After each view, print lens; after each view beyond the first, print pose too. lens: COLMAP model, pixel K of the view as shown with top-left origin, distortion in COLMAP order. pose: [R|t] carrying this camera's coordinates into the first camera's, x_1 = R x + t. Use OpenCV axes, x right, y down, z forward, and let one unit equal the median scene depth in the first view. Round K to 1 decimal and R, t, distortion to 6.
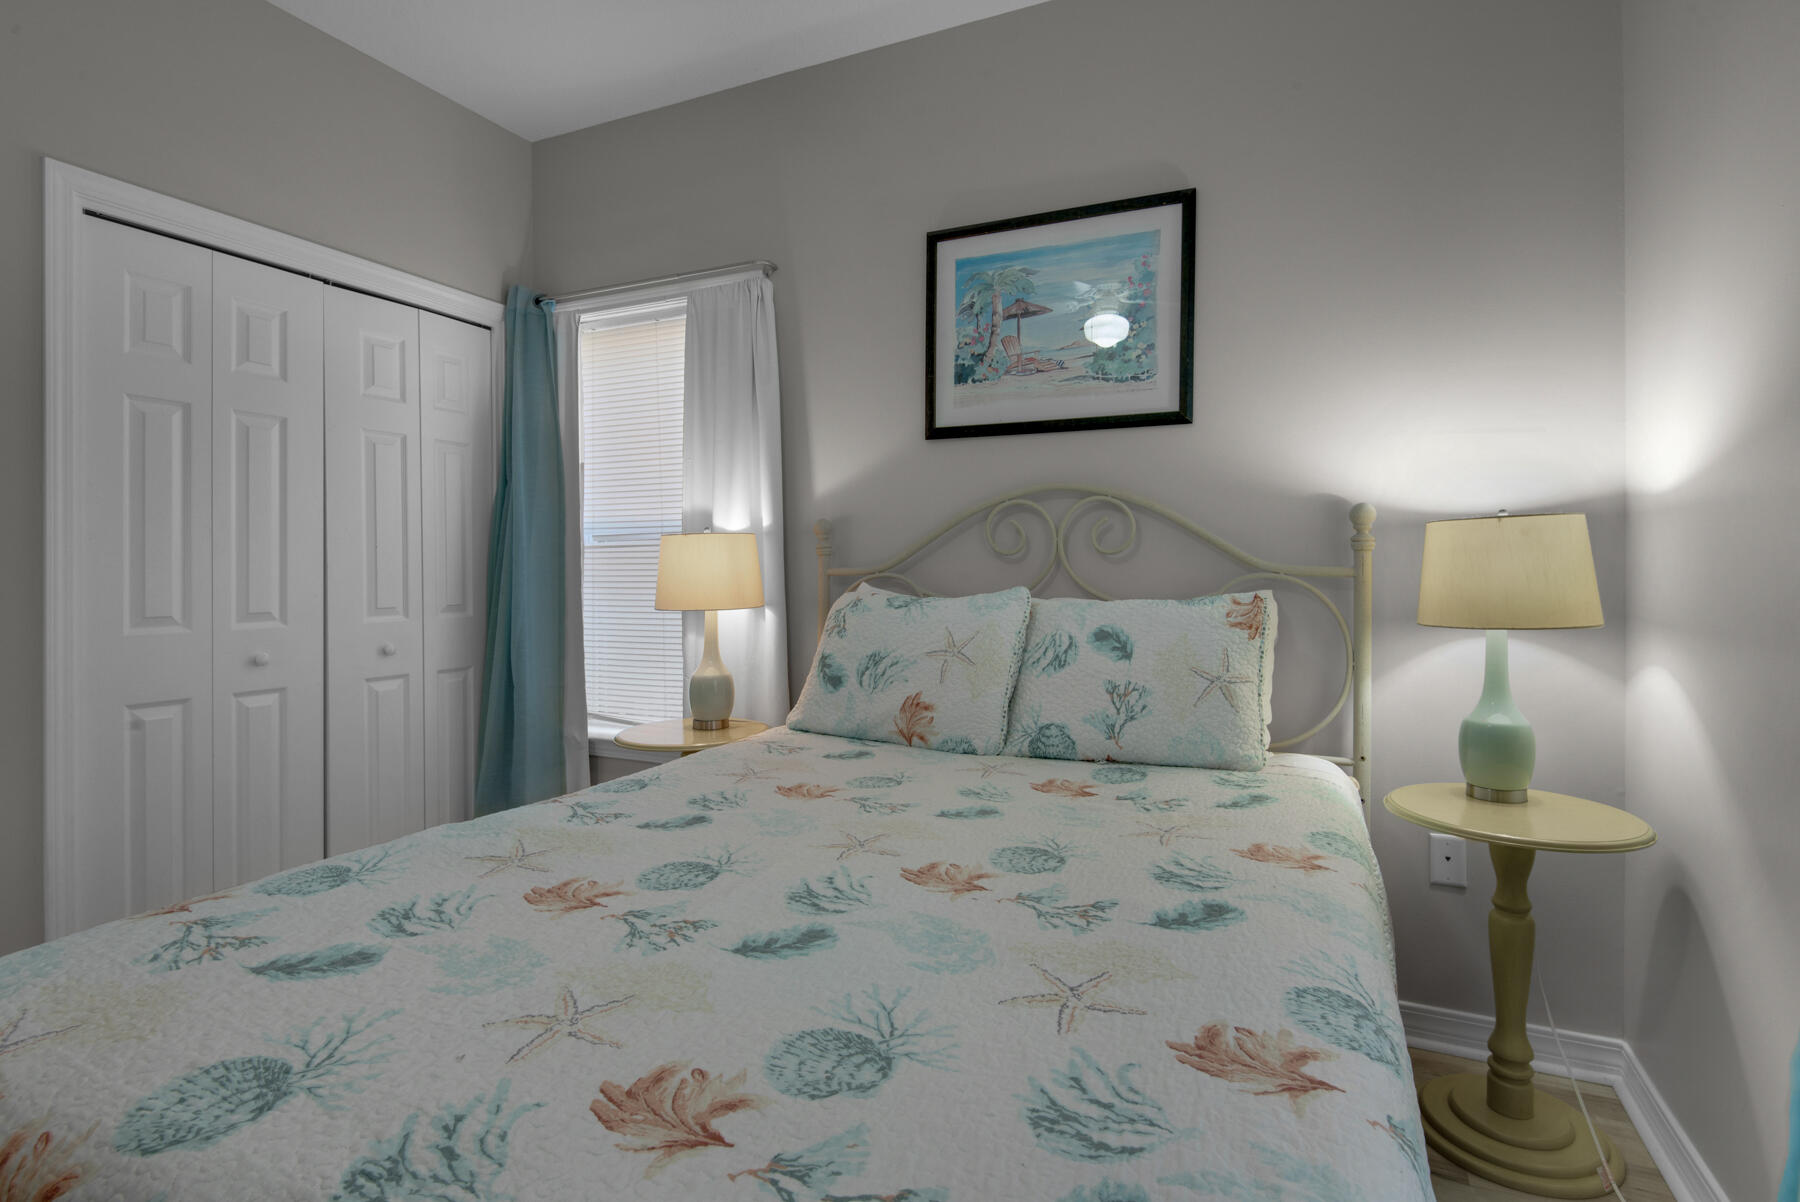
lens RADIAL K [[884.5, 0, 900.7], [0, 884.5, 588.8], [0, 0, 1]] dist [0.021496, -0.000378]
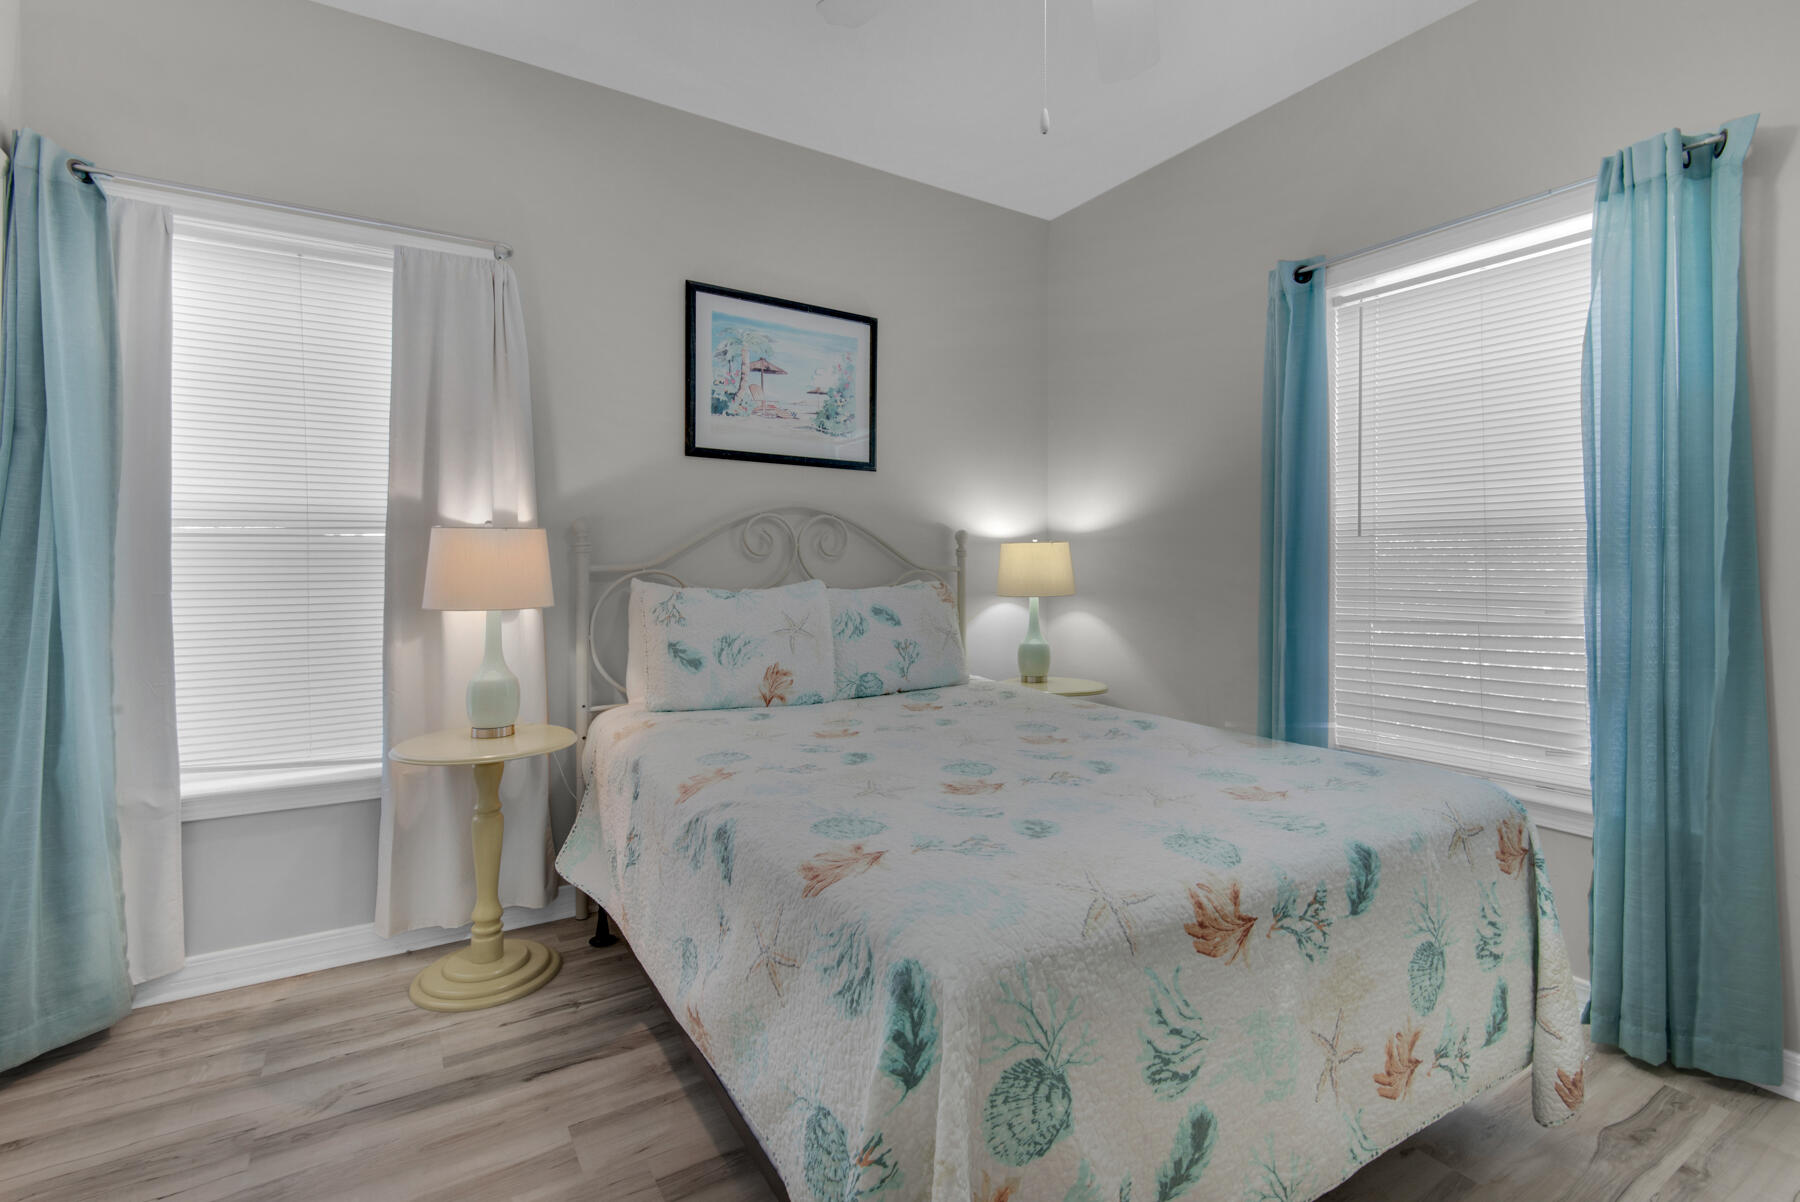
lens RADIAL K [[825.7, 0, 902.5], [0, 825.7, 587.3], [0, 0, 1]] dist [0.018599, -0.011314]
pose [[0.542771, -0.017606, 0.839696, -0.779095], [0.019557, 0.999774, 0.008321, 0.001565], [-0.839653, 0.011906, 0.542993, 0.178666]]
